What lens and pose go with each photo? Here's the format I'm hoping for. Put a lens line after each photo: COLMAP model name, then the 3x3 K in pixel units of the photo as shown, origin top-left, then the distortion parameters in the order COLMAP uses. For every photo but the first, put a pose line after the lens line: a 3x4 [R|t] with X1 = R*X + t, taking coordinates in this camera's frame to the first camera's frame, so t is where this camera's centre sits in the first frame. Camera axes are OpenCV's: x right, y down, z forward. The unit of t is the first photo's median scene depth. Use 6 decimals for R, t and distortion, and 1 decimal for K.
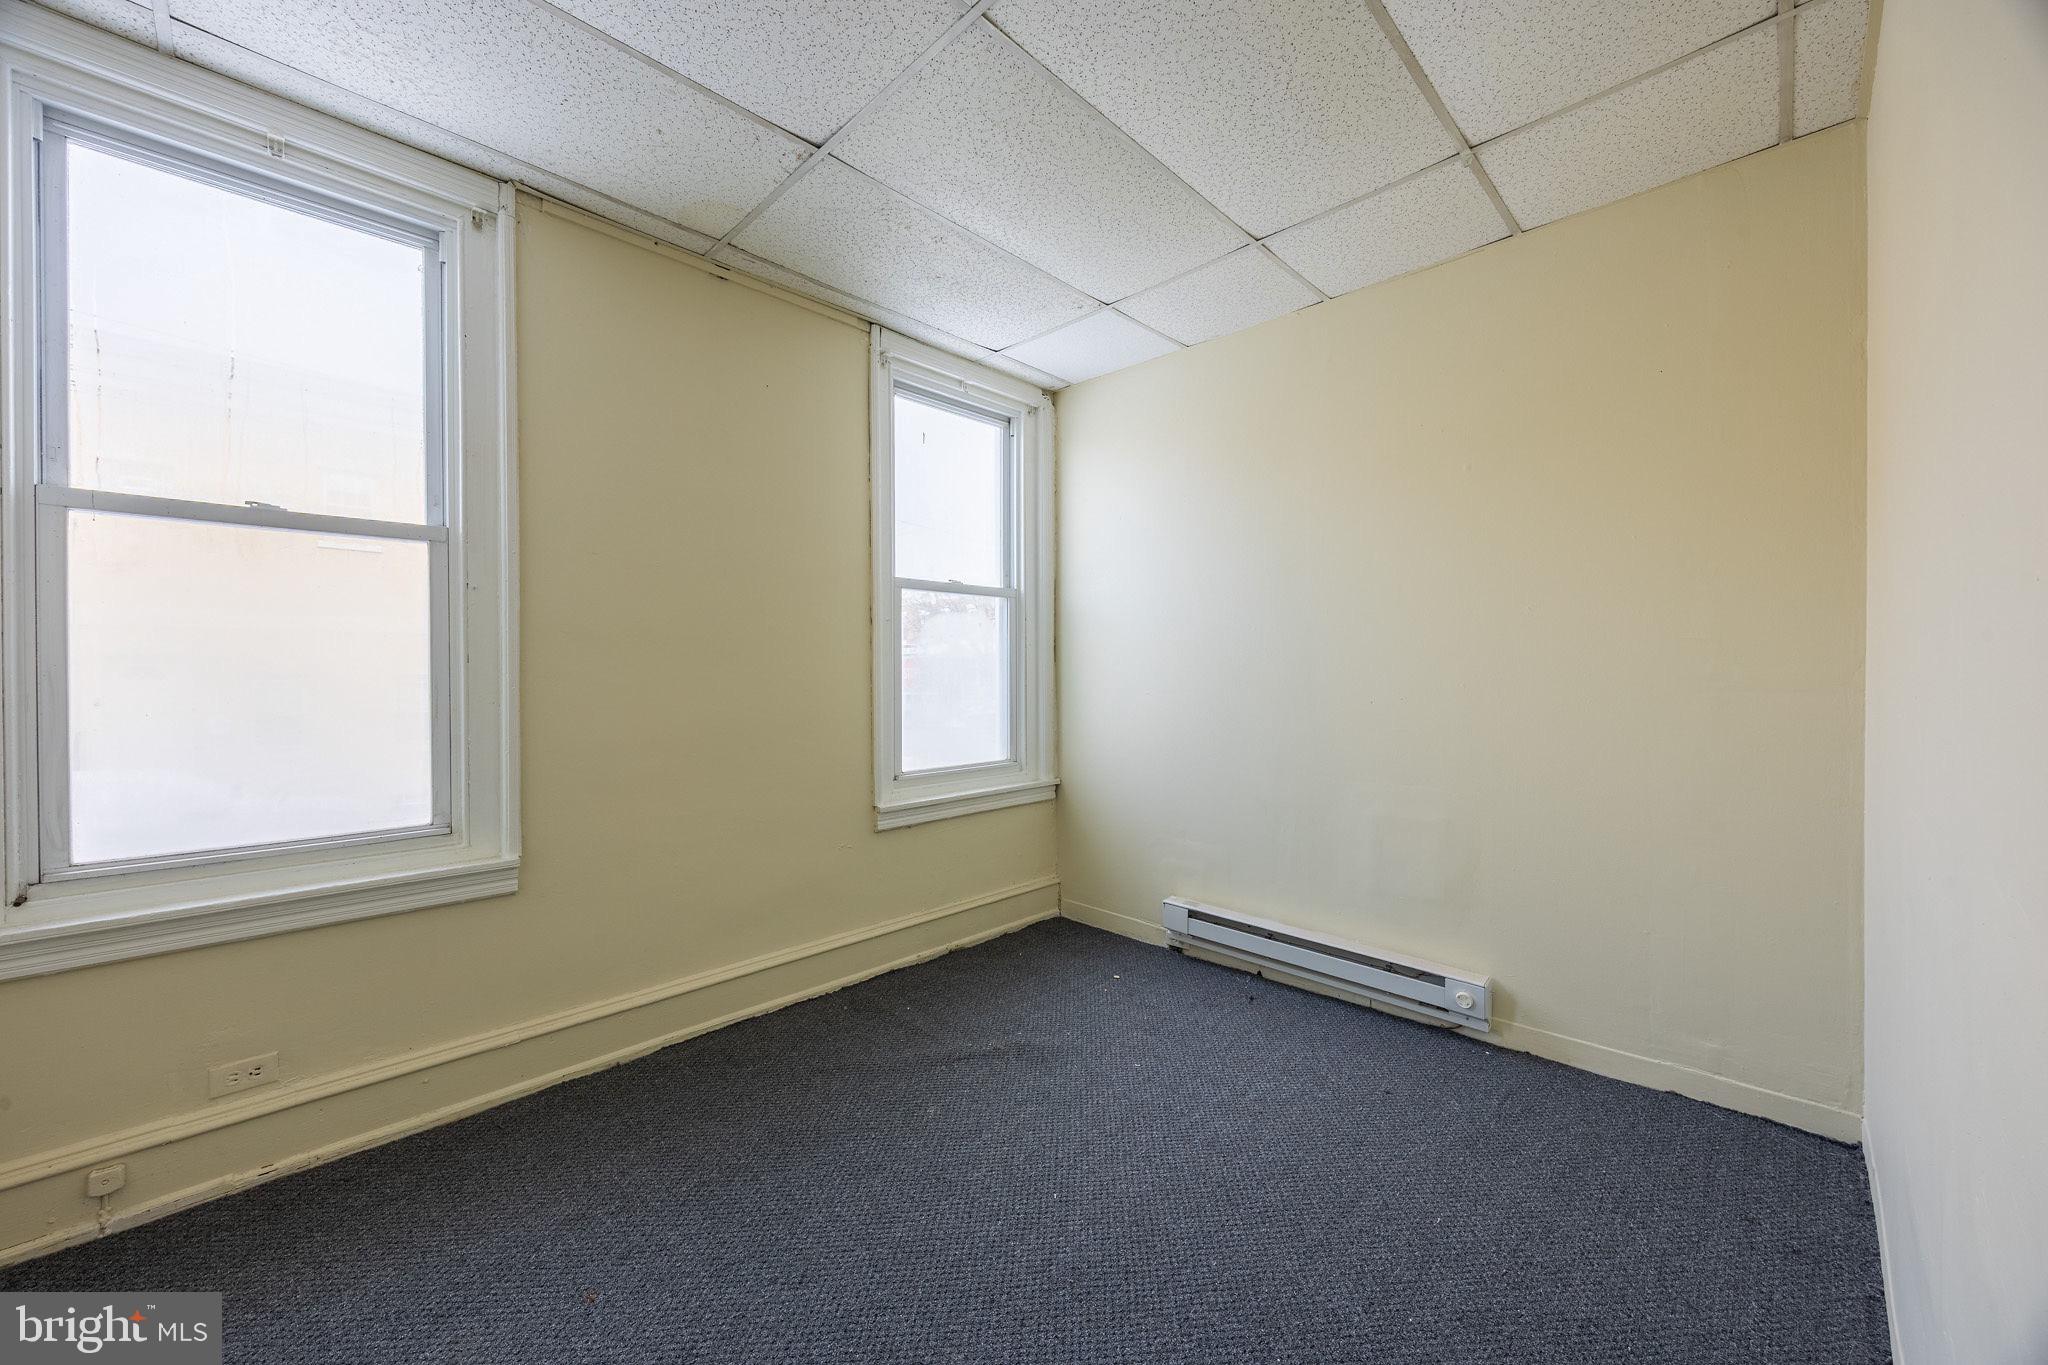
lens RADIAL K [[773.4, 0, 1012.1], [0, 773.4, 673.7], [0, 0, 1]] dist [-0.006644, -0.000096]
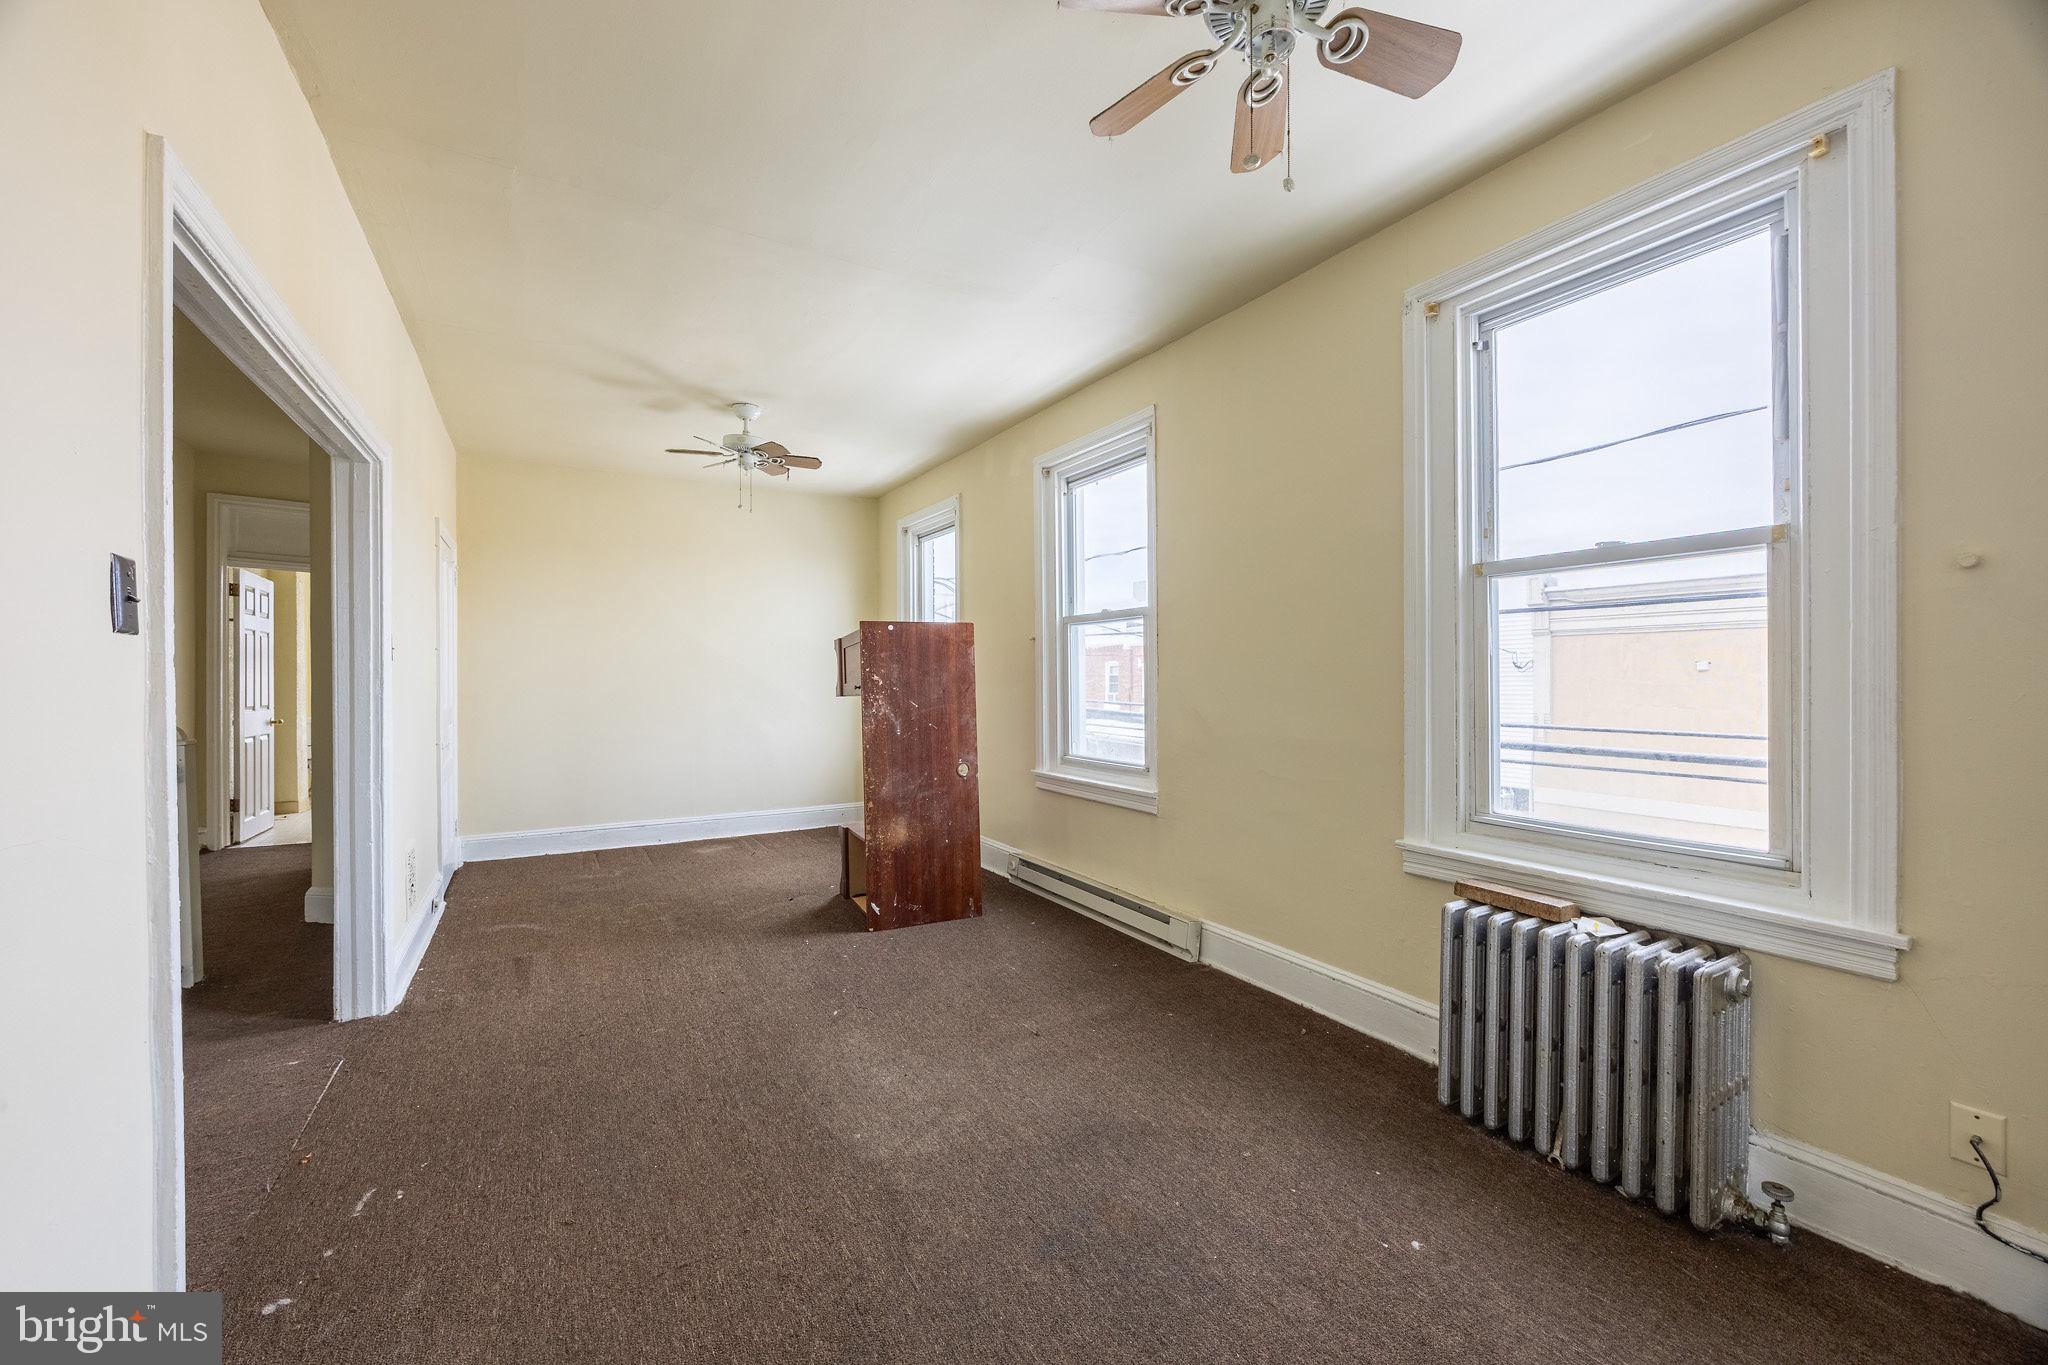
lens RADIAL K [[773.4, 0, 1007.9], [0, 773.4, 686.4], [0, 0, 1]] dist [-0.006644, -0.000096]
pose [[-0.275816, 0.001354, -0.961209, 0.483637], [-0.008580, 0.999956, 0.003871, 0.000675], [0.961172, 0.009315, -0.275793, 0.504907]]
